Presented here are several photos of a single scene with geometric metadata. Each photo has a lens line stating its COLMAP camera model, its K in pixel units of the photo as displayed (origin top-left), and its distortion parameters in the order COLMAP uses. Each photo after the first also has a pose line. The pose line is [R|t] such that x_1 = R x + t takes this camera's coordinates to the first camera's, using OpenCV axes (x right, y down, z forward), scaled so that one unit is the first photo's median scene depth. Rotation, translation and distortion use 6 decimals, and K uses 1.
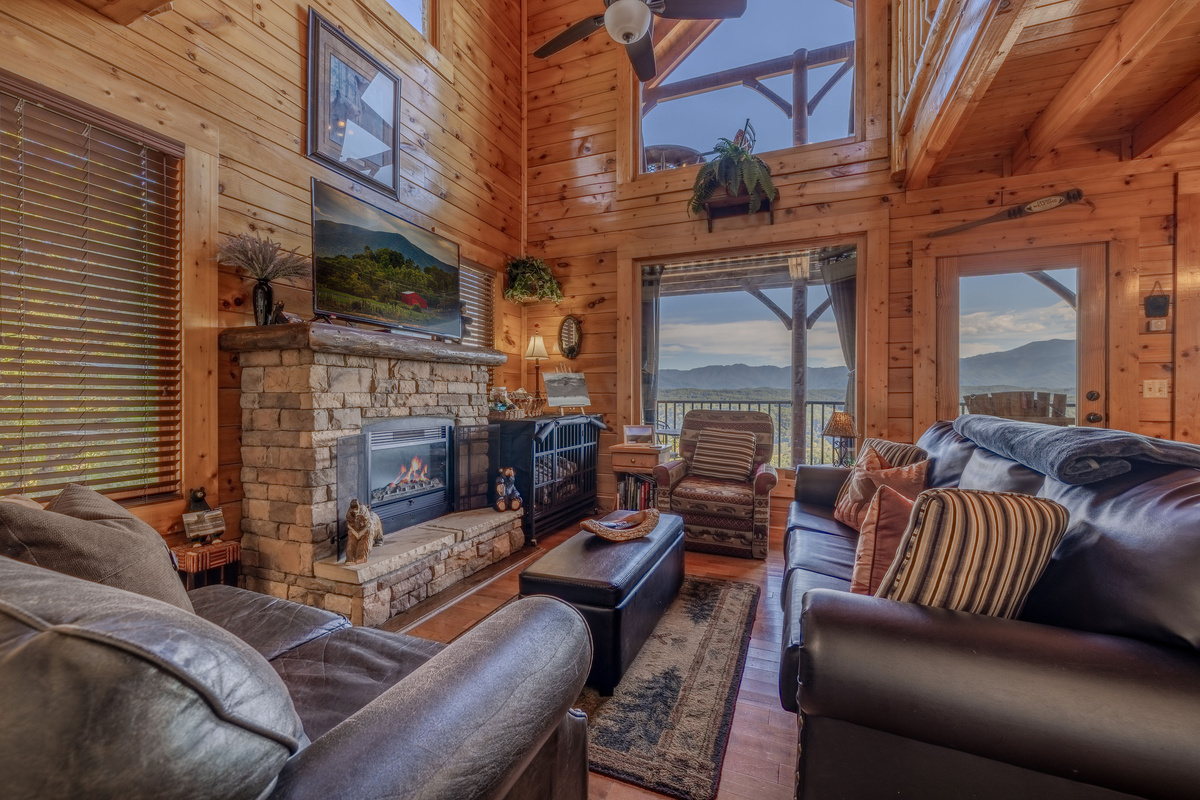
lens RADIAL K [[501.9, 0, 597.3], [0, 501.9, 397.5], [0, 0, 1]] dist [0.003516, -0.000388]
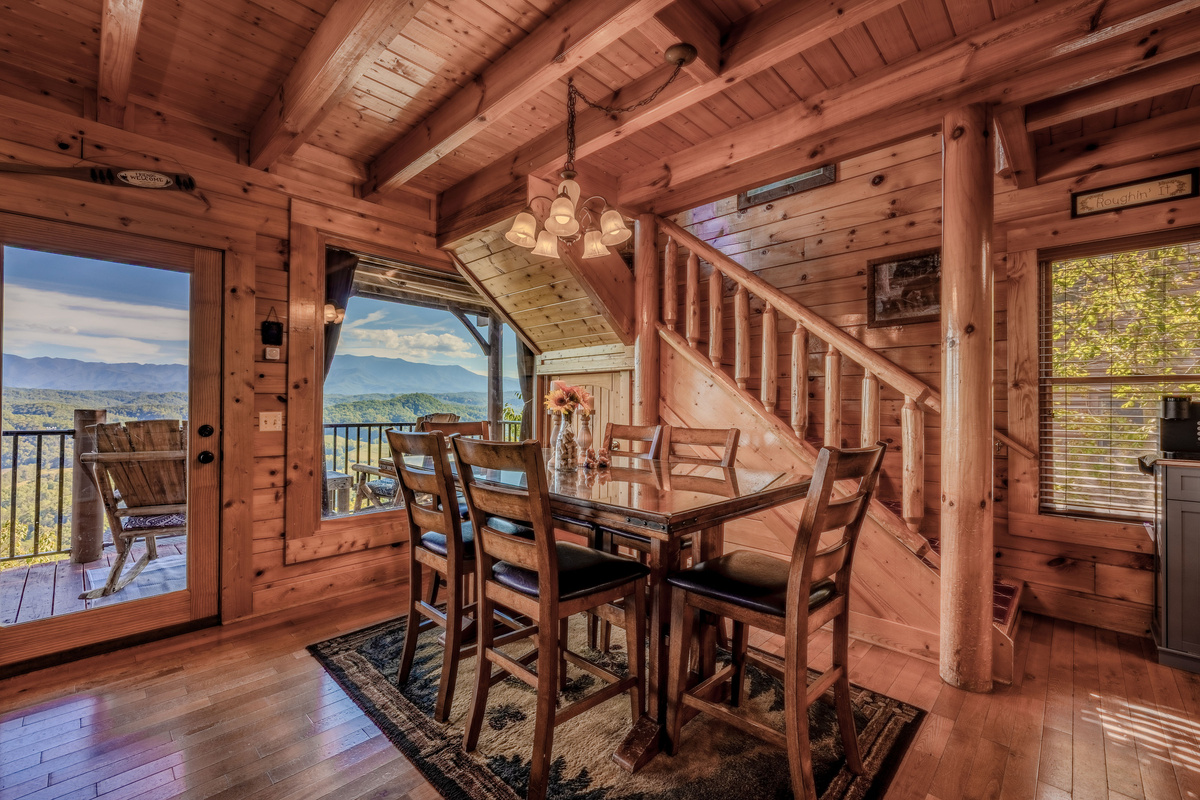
lens RADIAL K [[501.9, 0, 592.8], [0, 501.9, 401.4], [0, 0, 1]] dist [0.003516, -0.000388]
pose [[0.364662, 0.006034, 0.931120, 0.434675], [-0.005365, 0.999976, -0.004379, -0.050796], [-0.931124, -0.003399, 0.364686, 0.099216]]
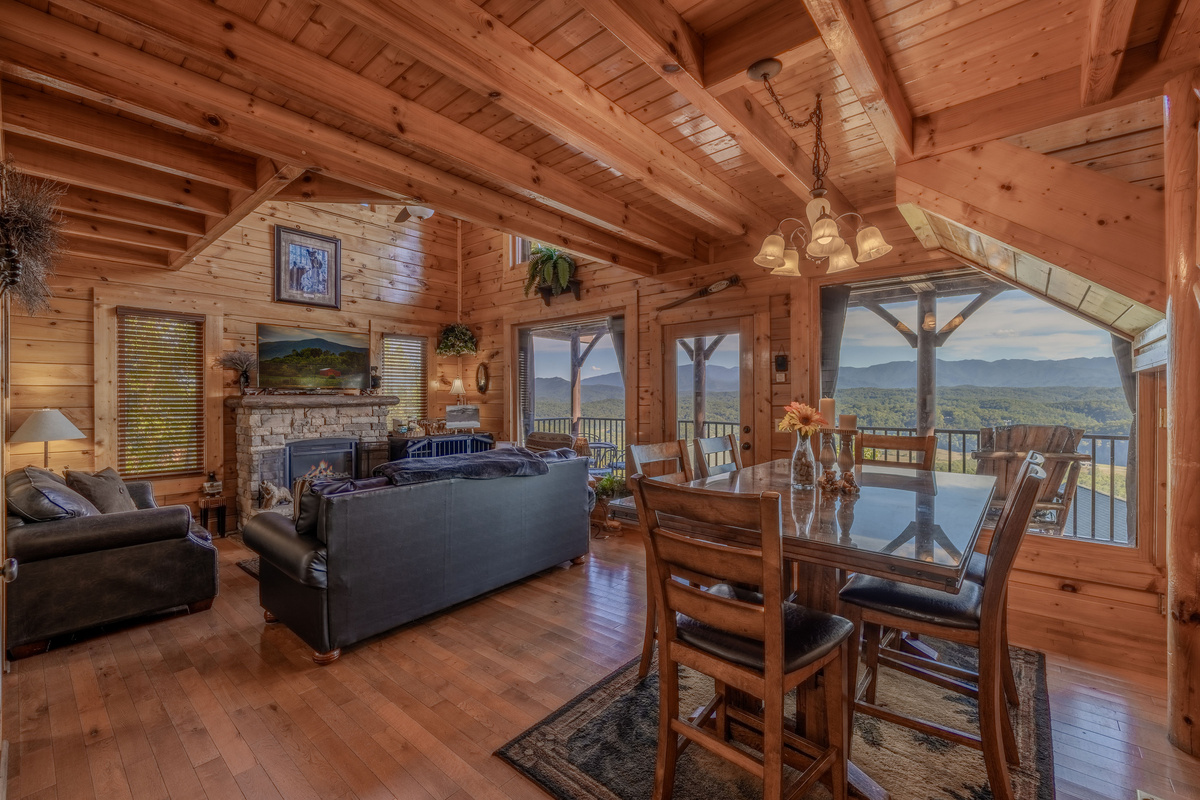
lens RADIAL K [[501.9, 0, 597.6], [0, 501.9, 400.3], [0, 0, 1]] dist [0.003516, -0.000388]
pose [[0.951518, -0.003956, -0.307567, 1.000753], [0.005034, 0.999984, 0.002710, -0.085418], [0.307551, -0.004127, 0.951523, -0.380980]]
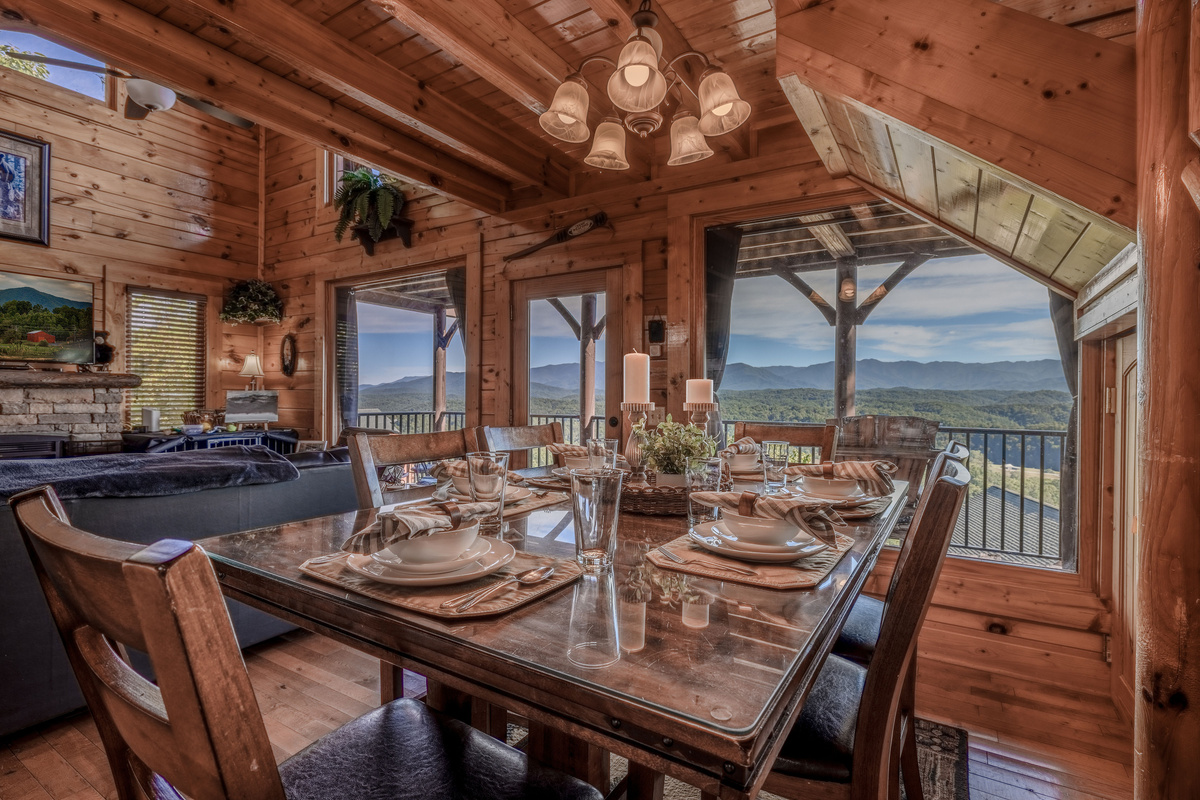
lens RADIAL K [[569.8, 0, 603.6], [0, 569.8, 398.3], [0, 0, 1]] dist [-0.005417, 0.002121]
pose [[0.986856, 0.005730, -0.161500, 1.125826], [-0.005678, 0.999984, 0.000785, -0.049201], [0.161502, 0.000143, 0.986872, -0.100811]]
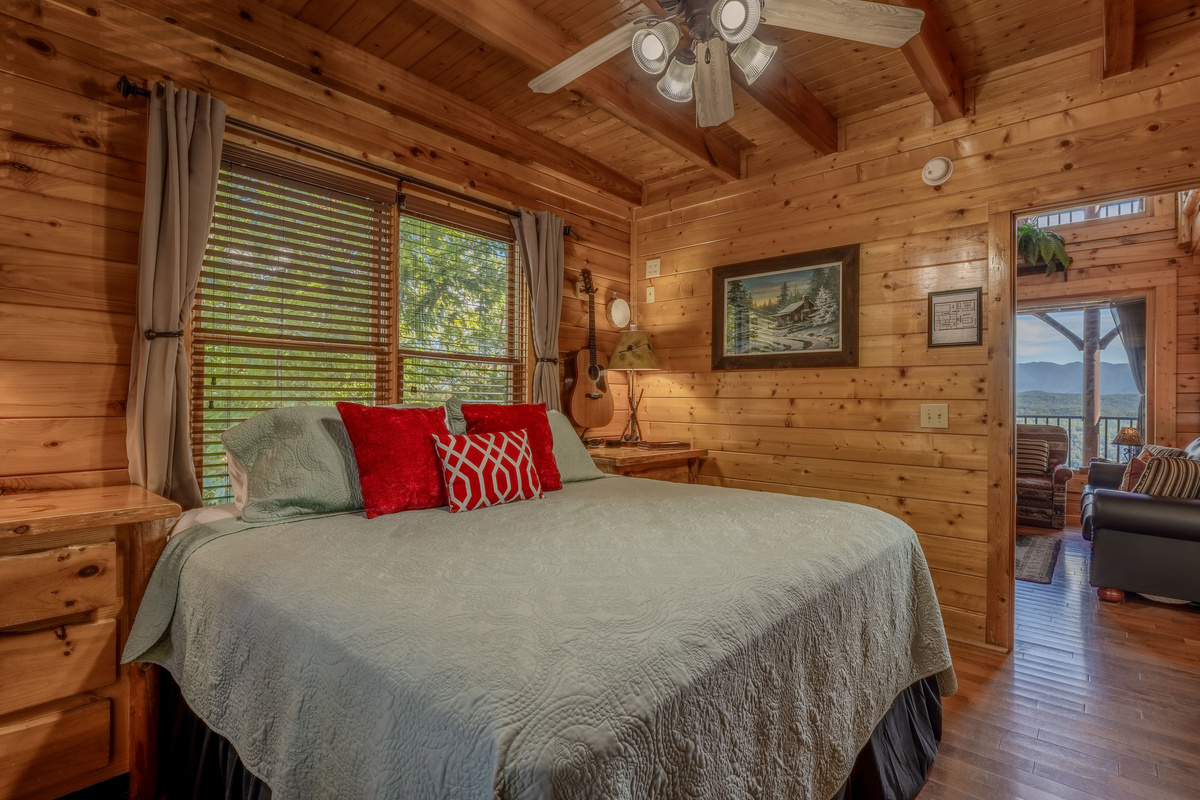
lens RADIAL K [[569.8, 0, 600.6], [0, 569.8, 396.1], [0, 0, 1]] dist [-0.005417, 0.002121]
pose [[0.947663, 0.004276, -0.319244, -0.389201], [-0.007823, 0.999921, -0.009830, -0.028637], [0.319177, 0.011813, 0.947621, -0.935395]]
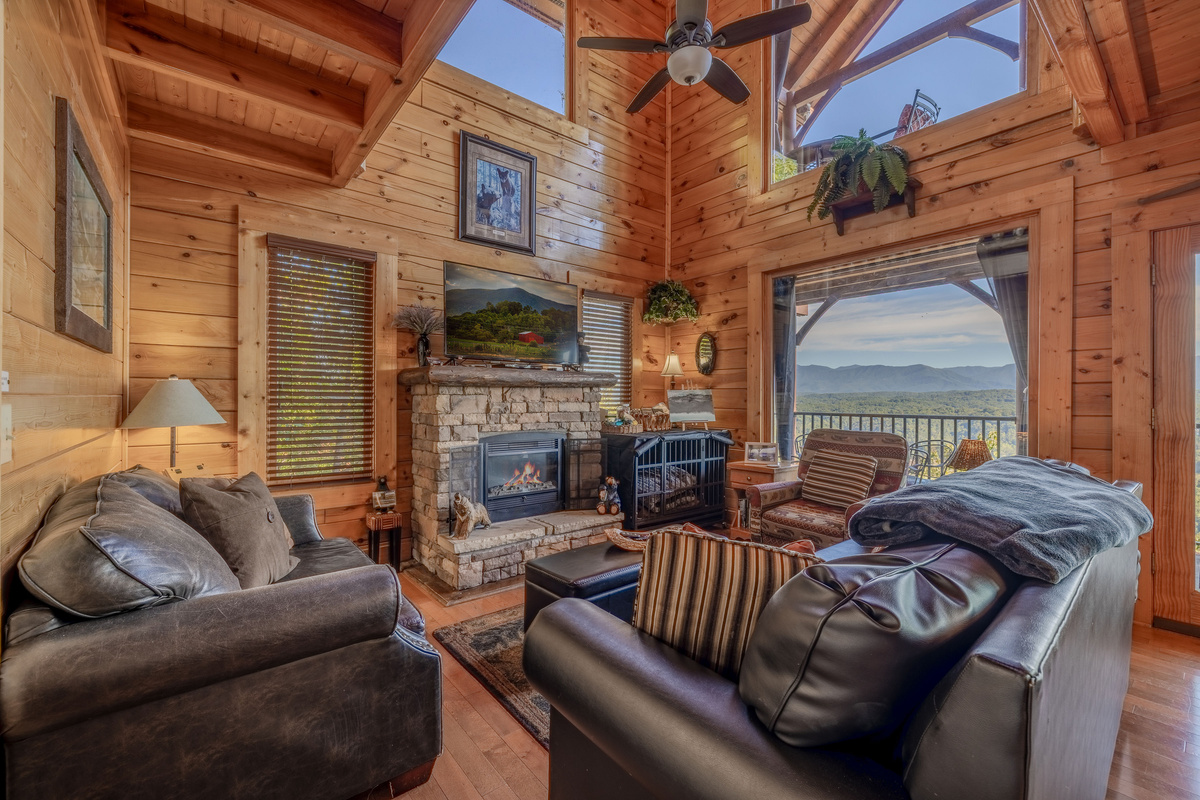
lens RADIAL K [[501.9, 0, 597.6], [0, 501.9, 399.5], [0, 0, 1]] dist [0.003516, -0.000388]
pose [[0.879681, 0.001398, -0.475562, 0.342776], [-0.002242, 0.999997, -0.001208, -0.034936], [0.475559, 0.002129, 0.879681, -0.020908]]
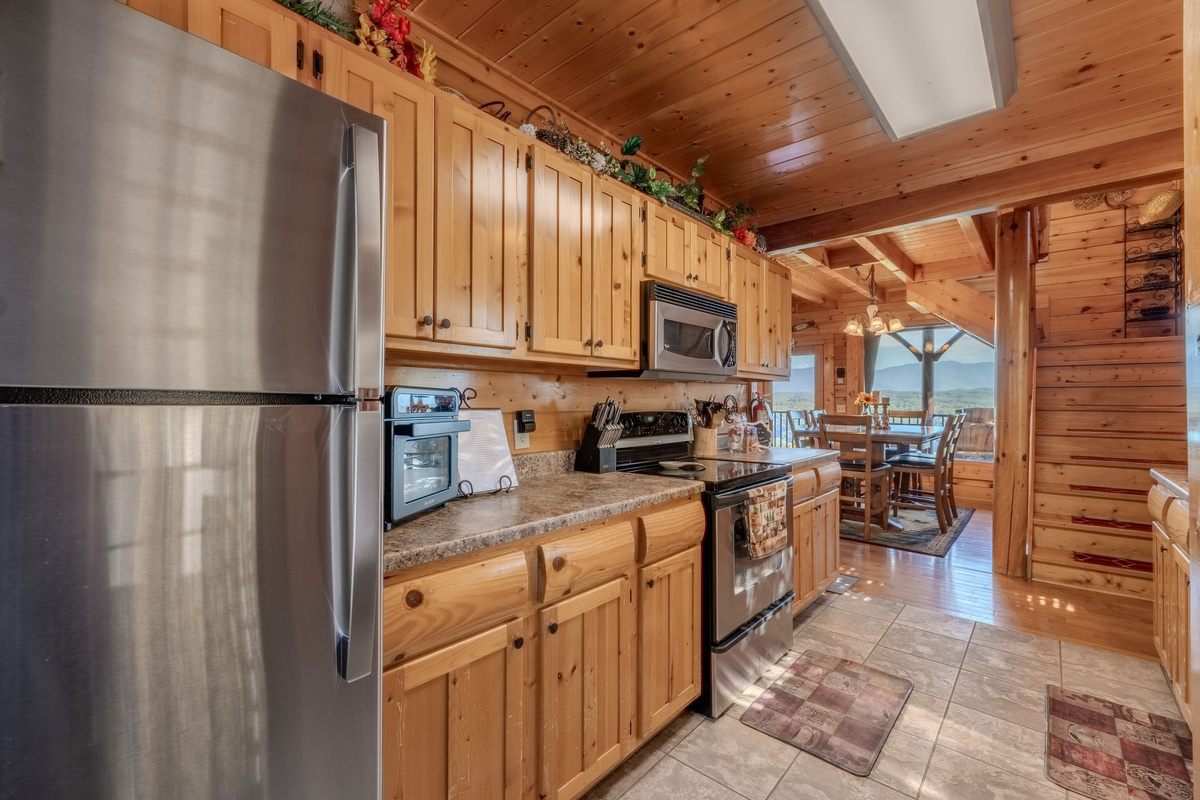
lens RADIAL K [[501.9, 0, 596.5], [0, 501.9, 397.8], [0, 0, 1]] dist [0.003516, -0.000388]
pose [[0.944003, -0.002929, -0.329924, 0.769554], [0.001159, 0.999984, -0.005562, -0.052577], [0.329935, 0.004868, 0.943991, -1.460389]]
